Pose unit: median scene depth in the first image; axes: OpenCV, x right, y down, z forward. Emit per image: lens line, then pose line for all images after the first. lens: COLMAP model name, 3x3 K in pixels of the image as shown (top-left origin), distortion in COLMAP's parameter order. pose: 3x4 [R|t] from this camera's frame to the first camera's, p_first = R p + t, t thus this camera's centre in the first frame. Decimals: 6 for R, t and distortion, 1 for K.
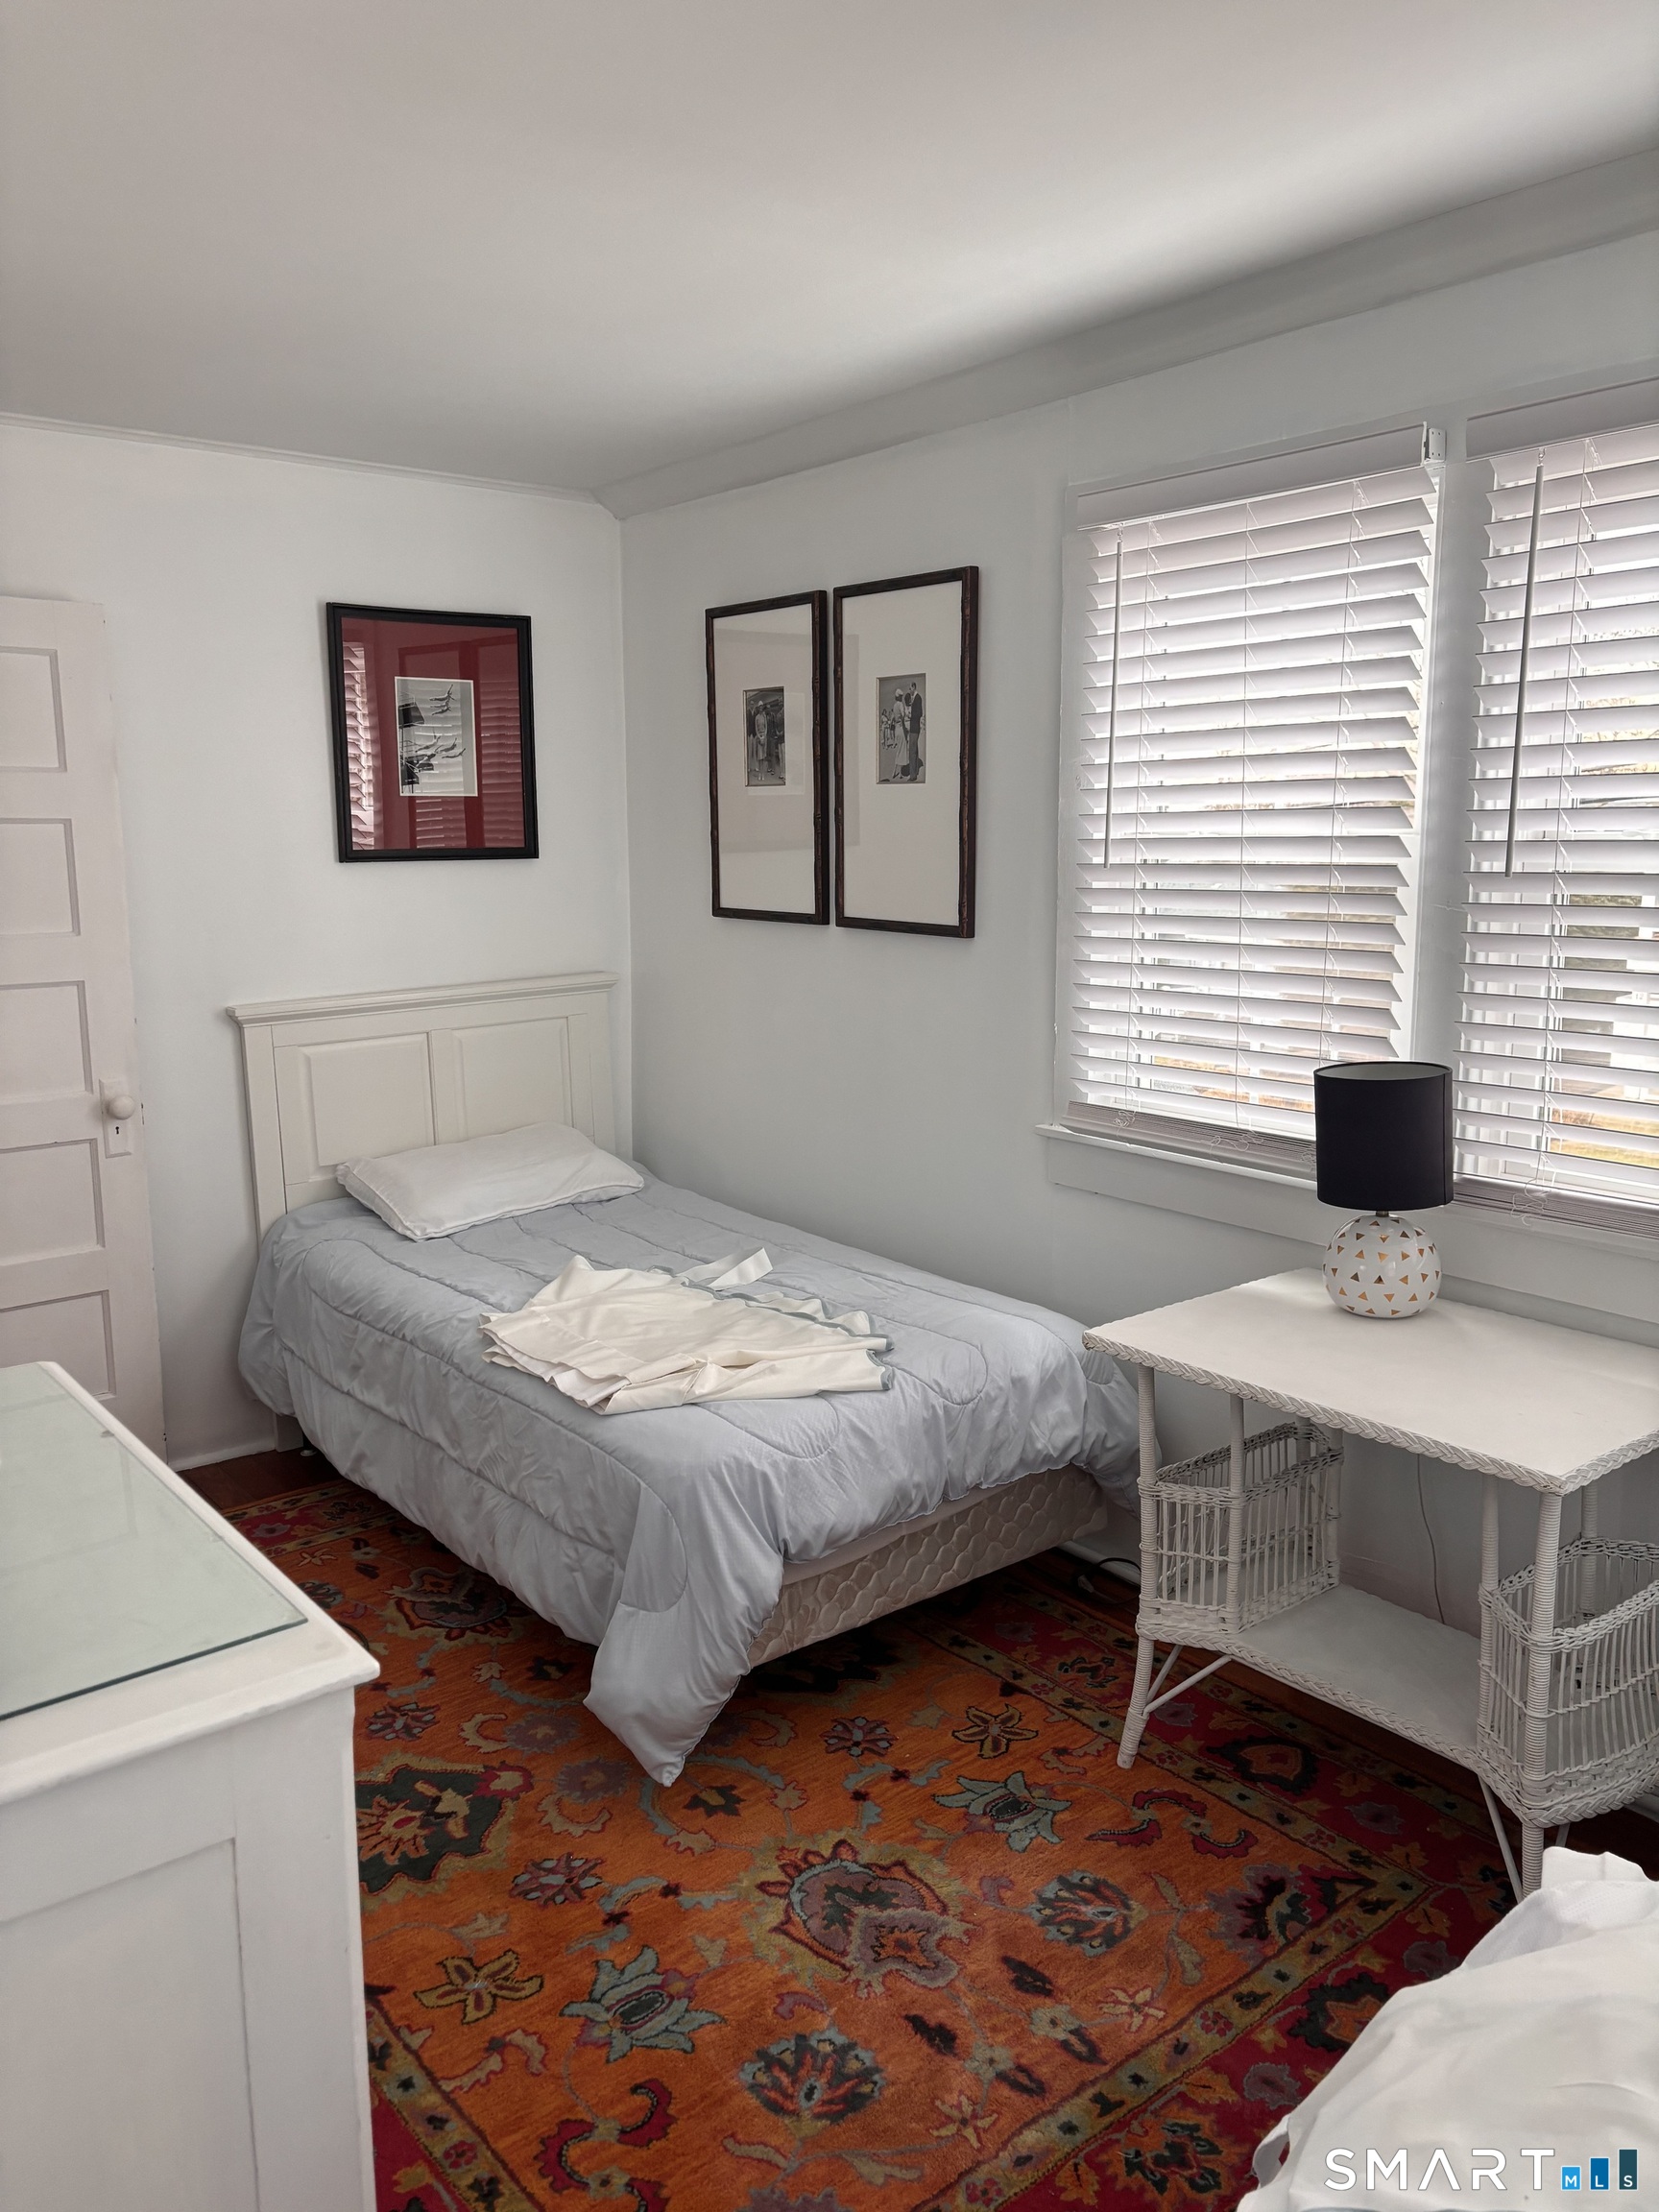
lens RADIAL K [[1679.2, 0, 821.3], [0, 1679.2, 1109.7], [0, 0, 1]] dist [0.034658, -0.008740]
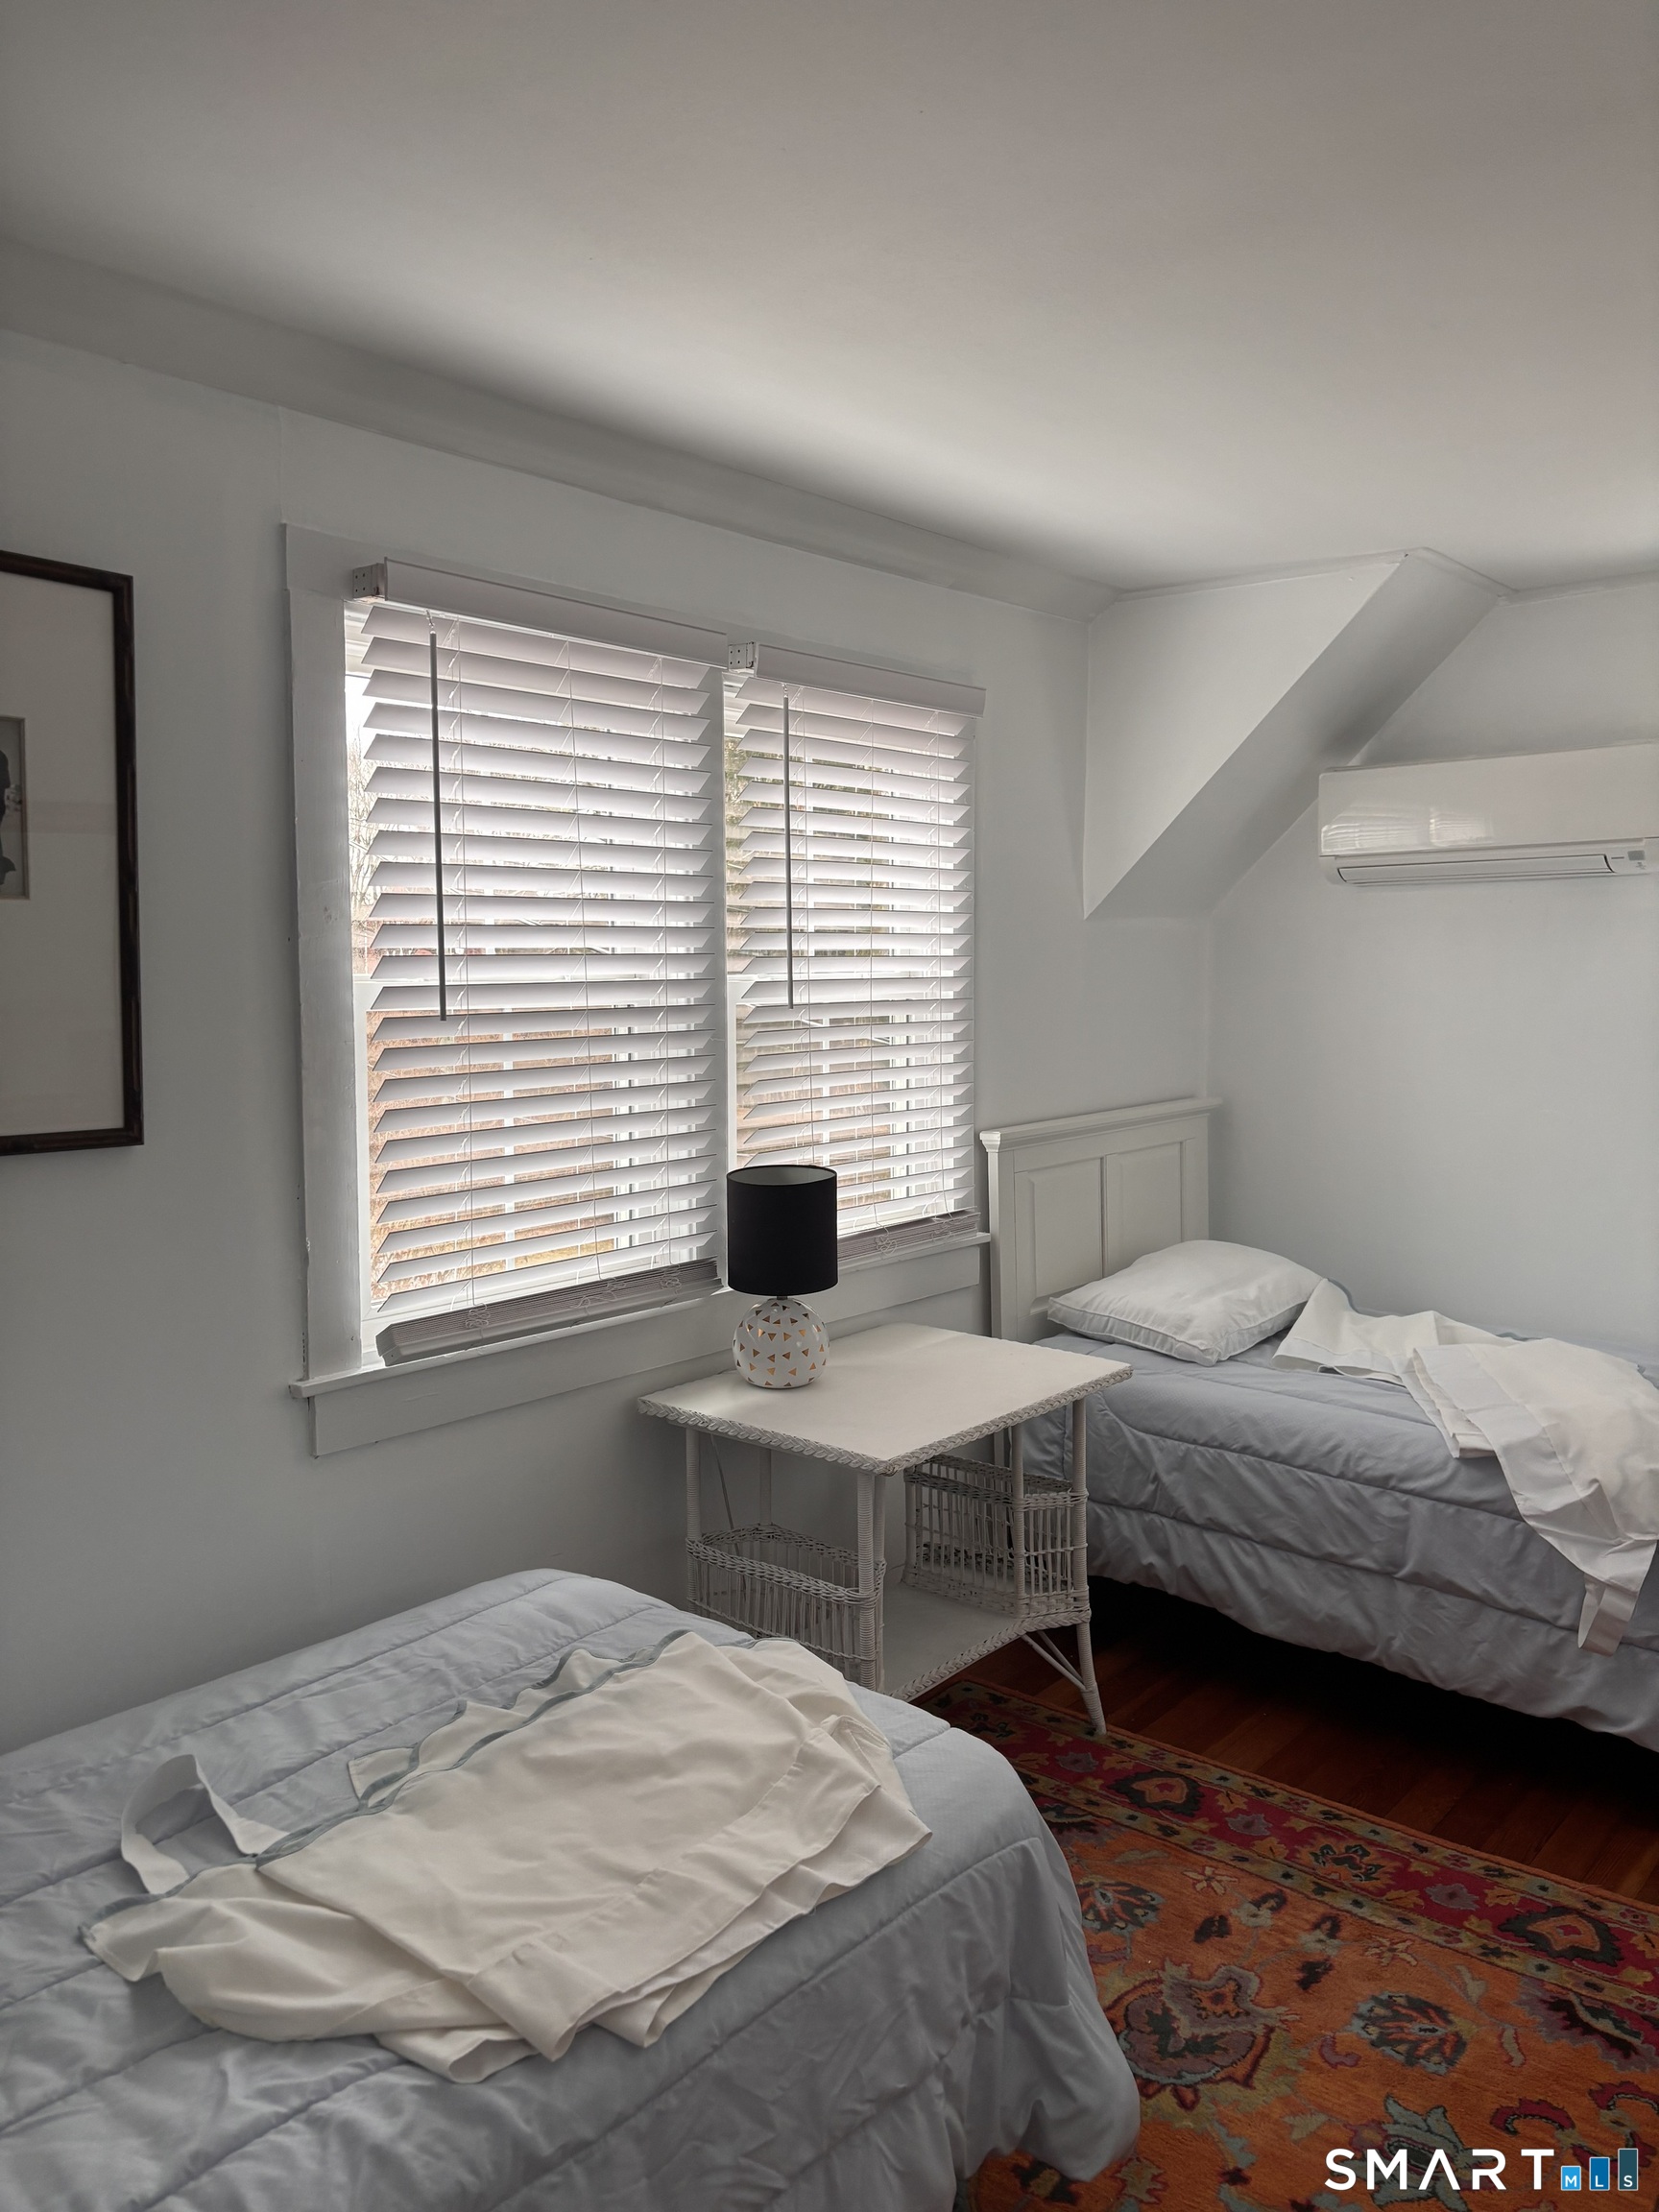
lens RADIAL K [[1679.2, 0, 821.3], [0, 1679.2, 1109.7], [0, 0, 1]] dist [0.034658, -0.008740]
pose [[-0.213871, -0.077913, 0.973750, -0.816365], [0.170167, 0.978602, 0.115676, -0.202040], [-0.961926, 0.190440, -0.196036, 1.222513]]
